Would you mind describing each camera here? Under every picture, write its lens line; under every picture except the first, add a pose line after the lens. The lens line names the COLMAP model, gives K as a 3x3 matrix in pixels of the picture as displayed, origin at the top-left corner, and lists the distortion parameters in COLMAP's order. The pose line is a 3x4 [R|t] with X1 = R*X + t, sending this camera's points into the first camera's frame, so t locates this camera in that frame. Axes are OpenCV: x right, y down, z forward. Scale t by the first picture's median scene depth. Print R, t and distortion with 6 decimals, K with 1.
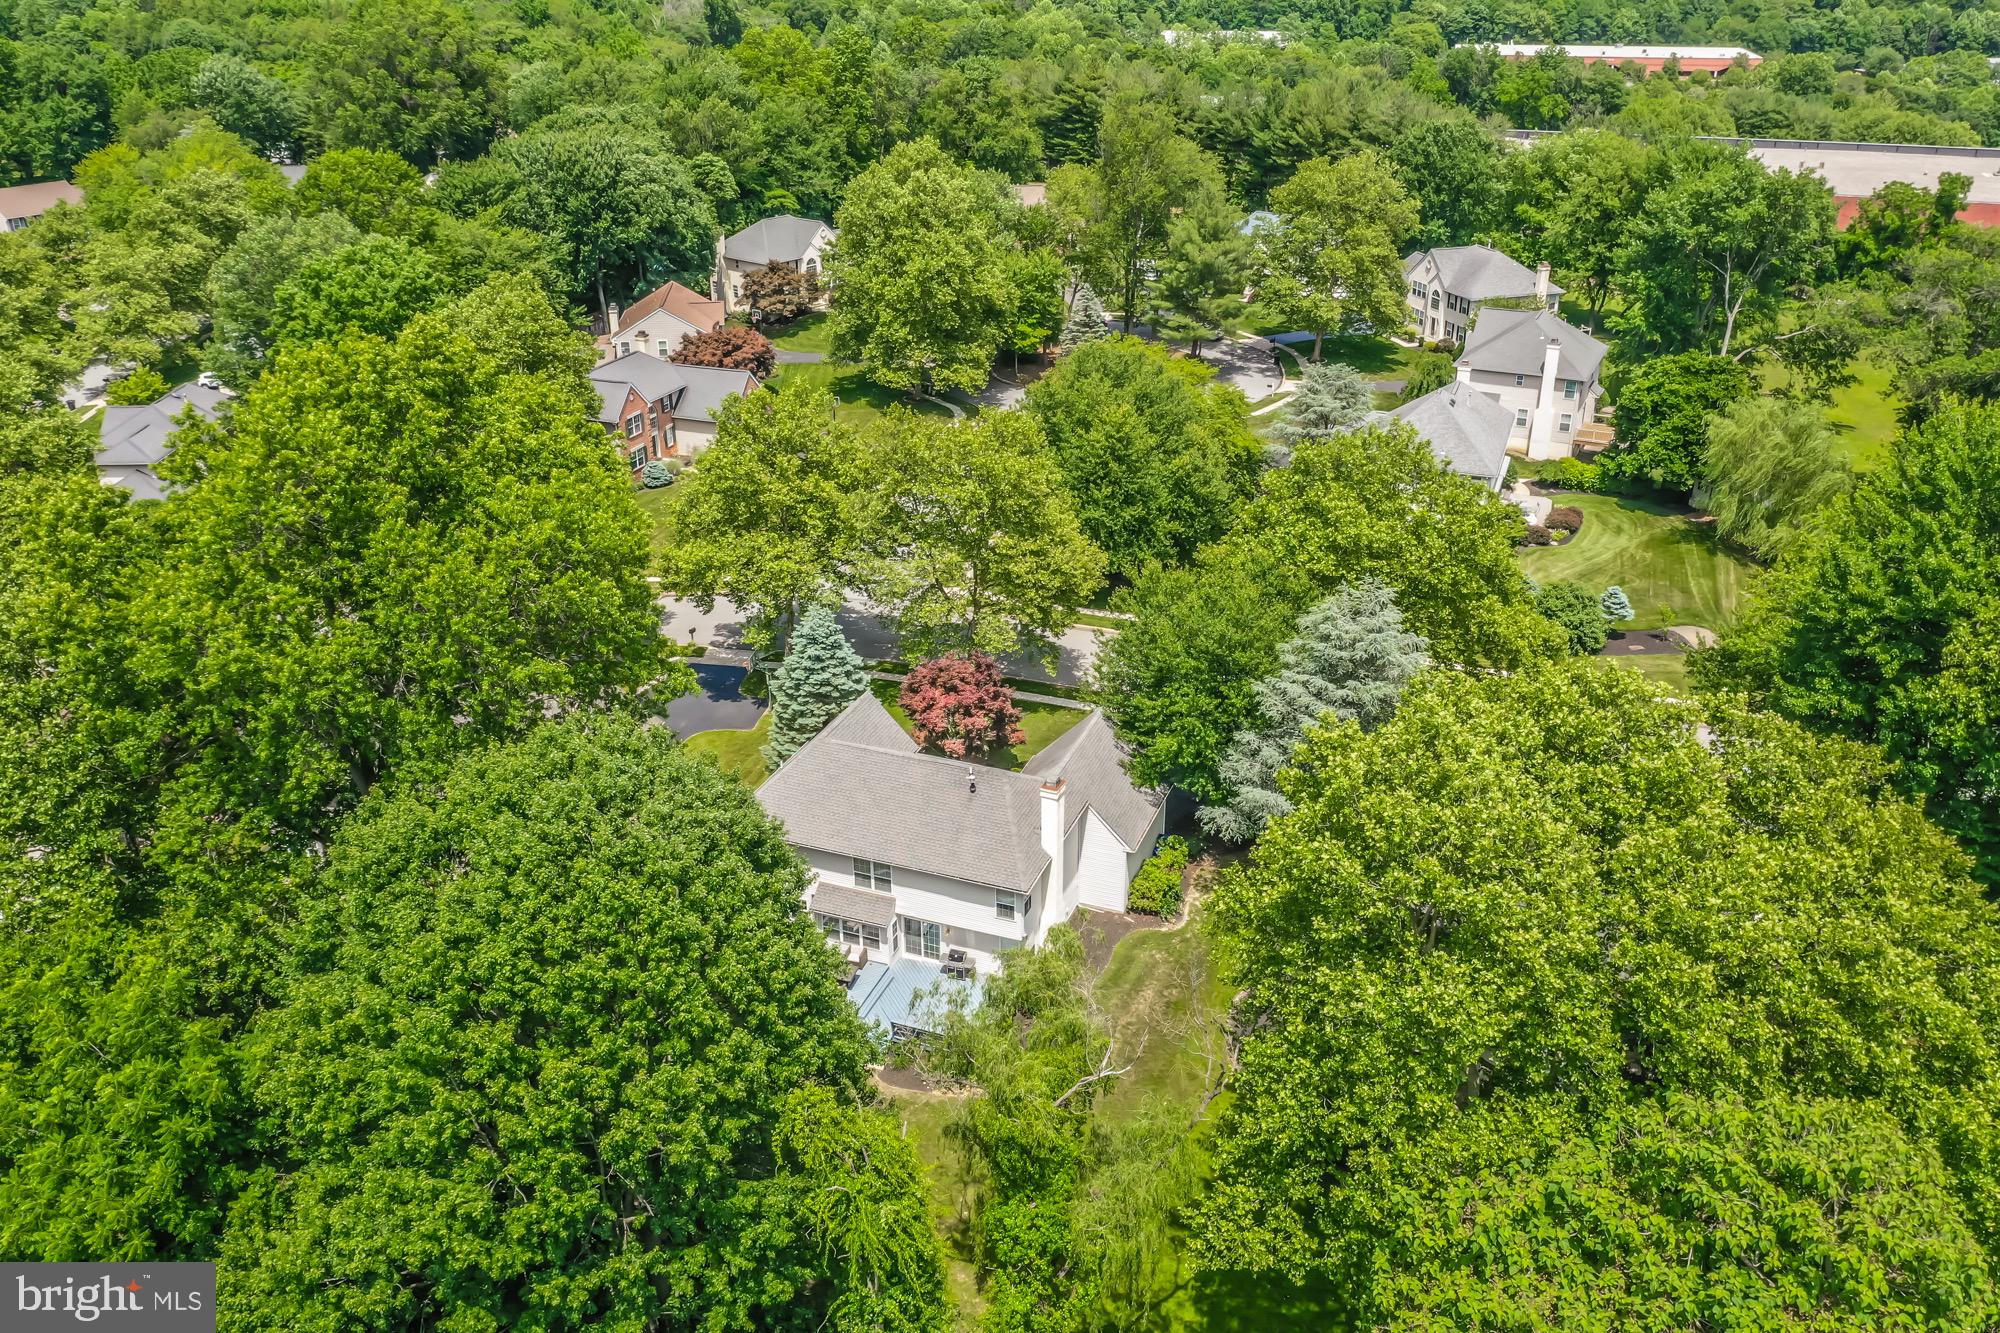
lens RADIAL K [[1586.2, 0, 996.5], [0, 1586.2, 656.7], [0, 0, 1]] dist [-0.007350, -0.016487]
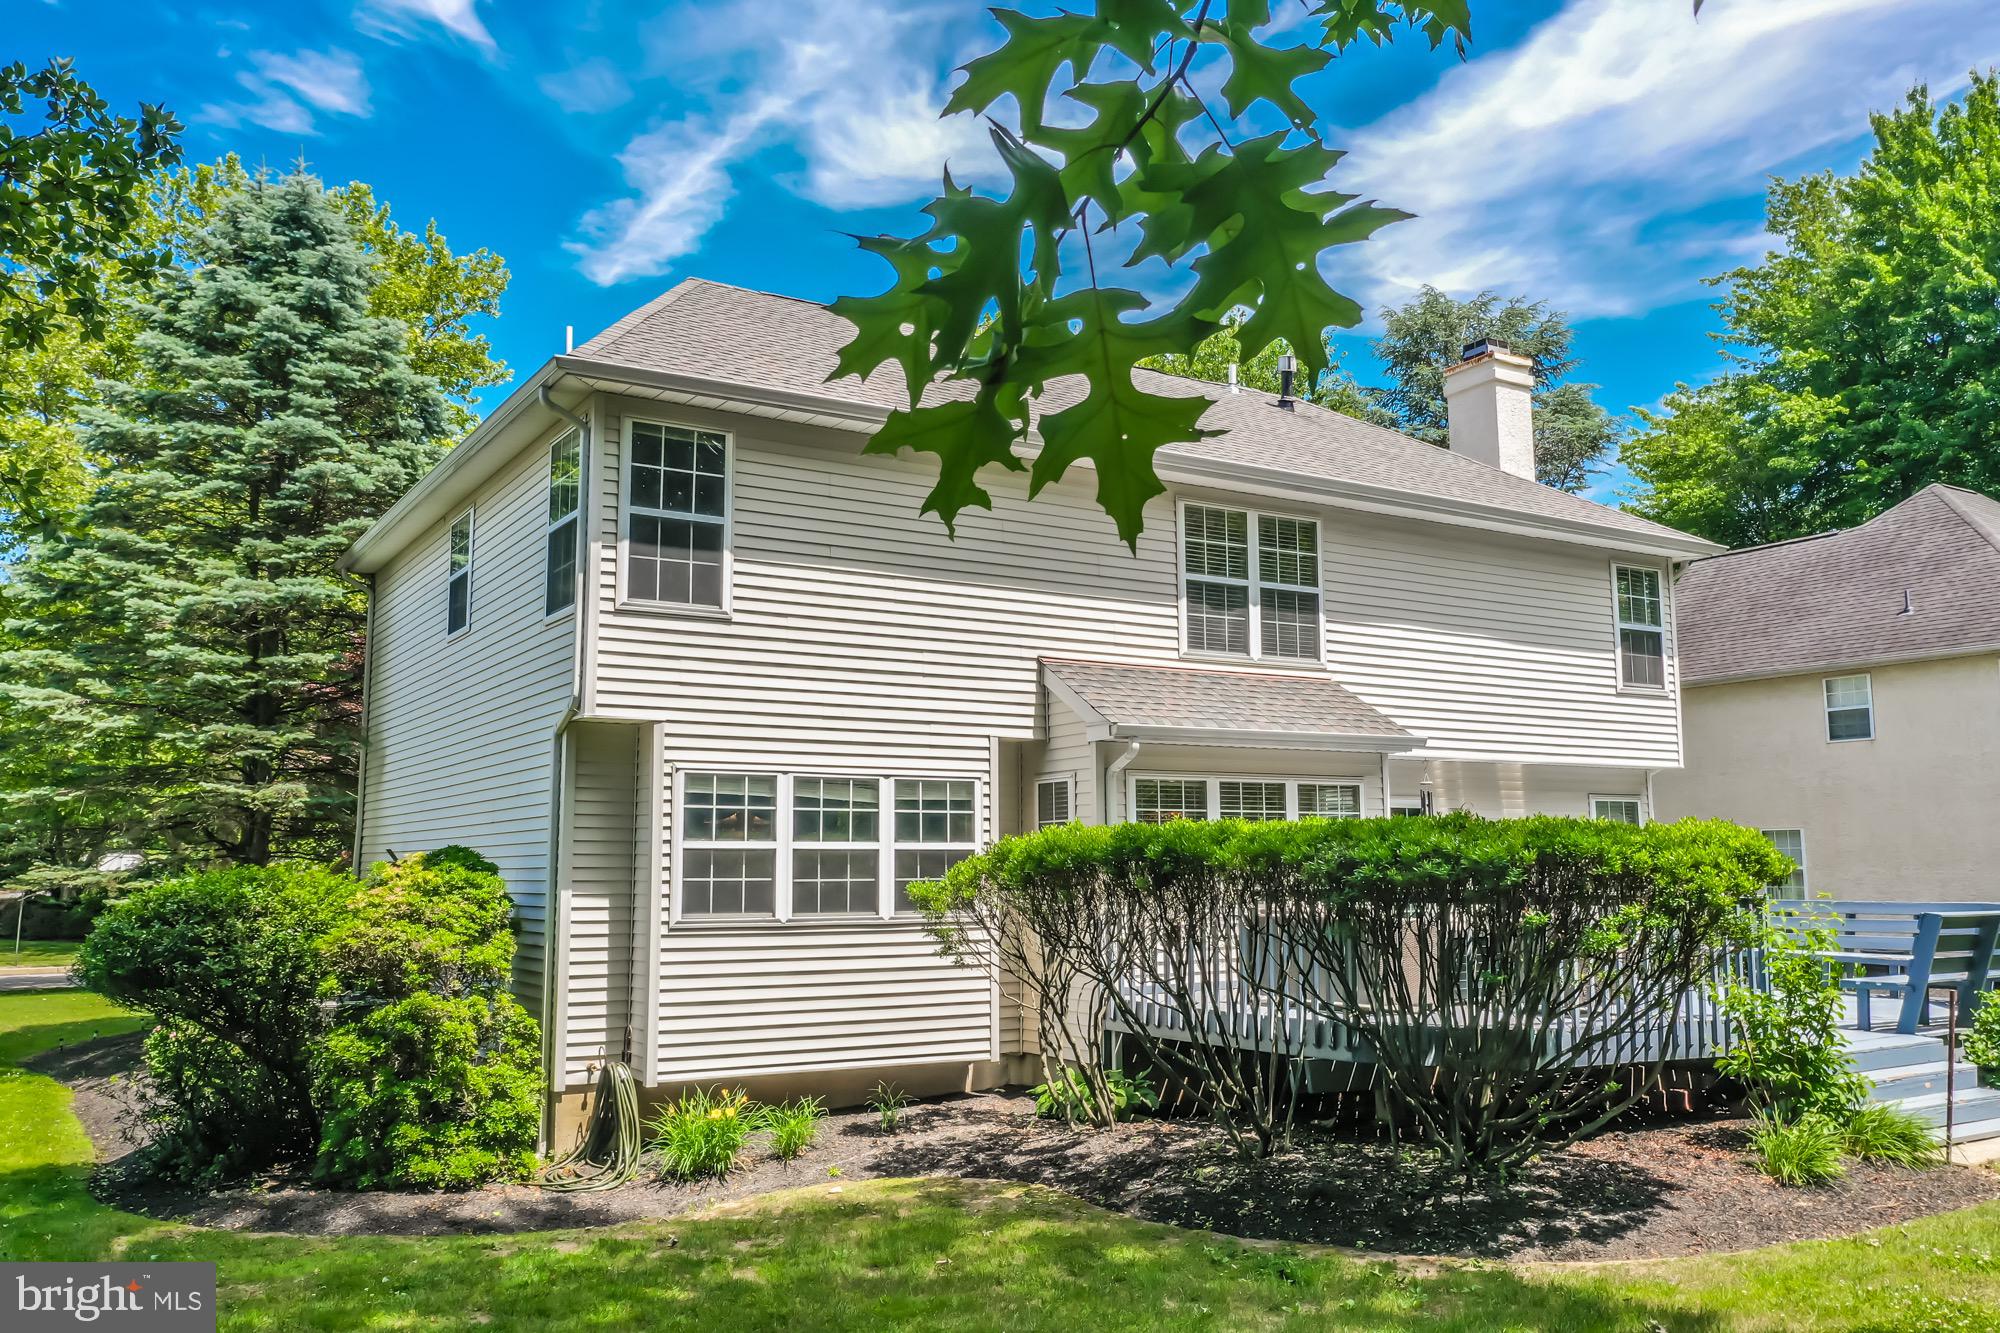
lens RADIAL K [[1586.2, 0, 996.5], [0, 1586.2, 656.7], [0, 0, 1]] dist [-0.007350, -0.016487]
pose [[0.603675, 0.107567, 0.789941, -0.261886], [0.339739, 0.861670, -0.376964, 0.203718], [-0.721217, 0.495937, 0.483624, 0.838897]]
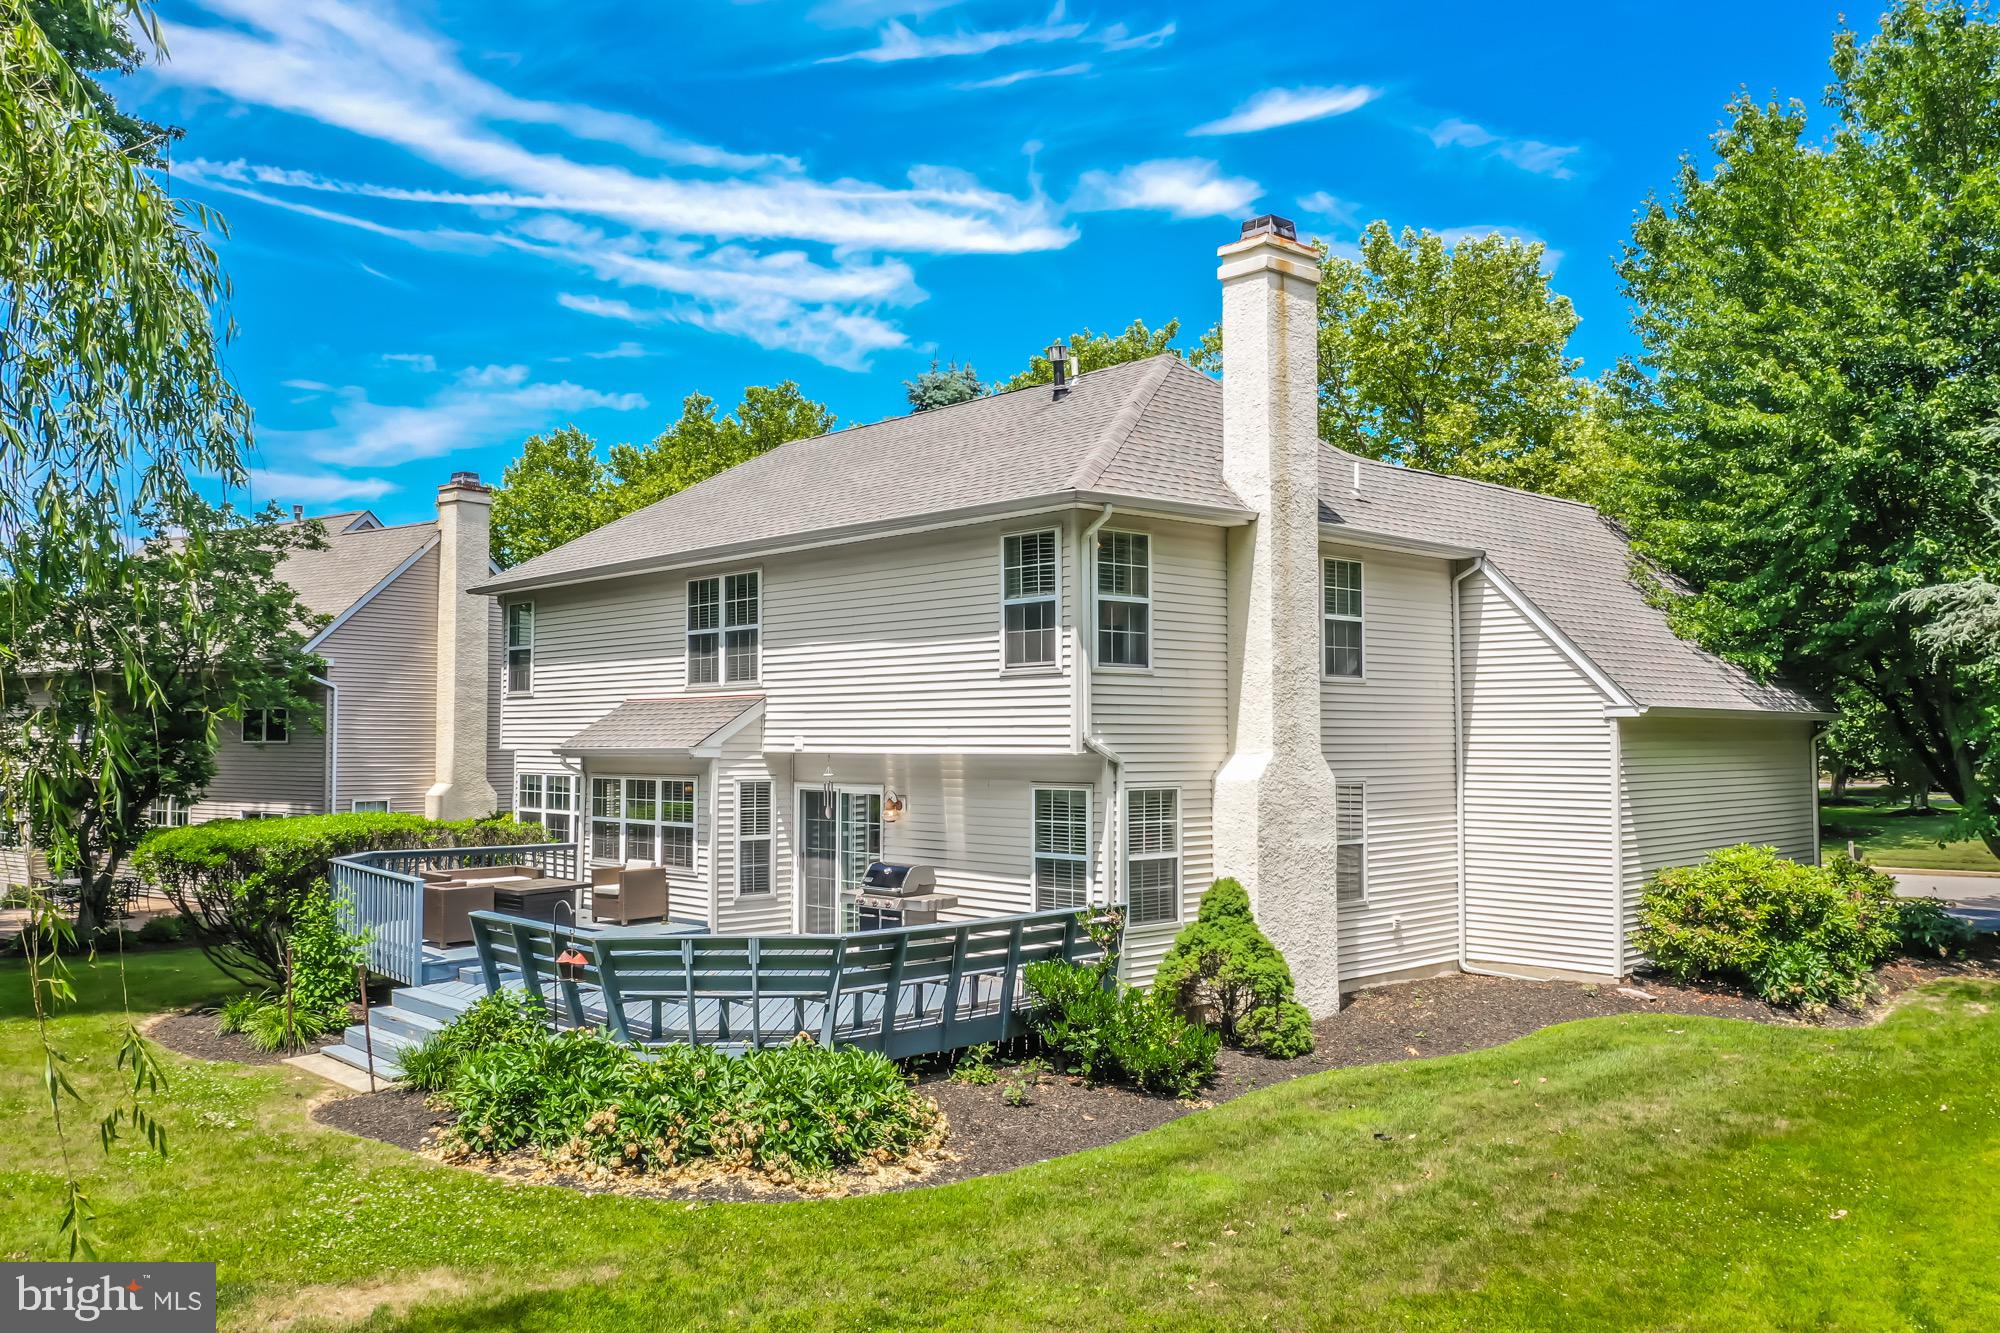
lens RADIAL K [[1586.2, 0, 996.5], [0, 1586.2, 656.7], [0, 0, 1]] dist [-0.007350, -0.016487]
pose [[0.899759, -0.018657, -0.435987, 0.102100], [-0.187917, 0.885143, -0.425687, 0.245377], [0.393853, 0.464946, 0.792909, 0.702952]]
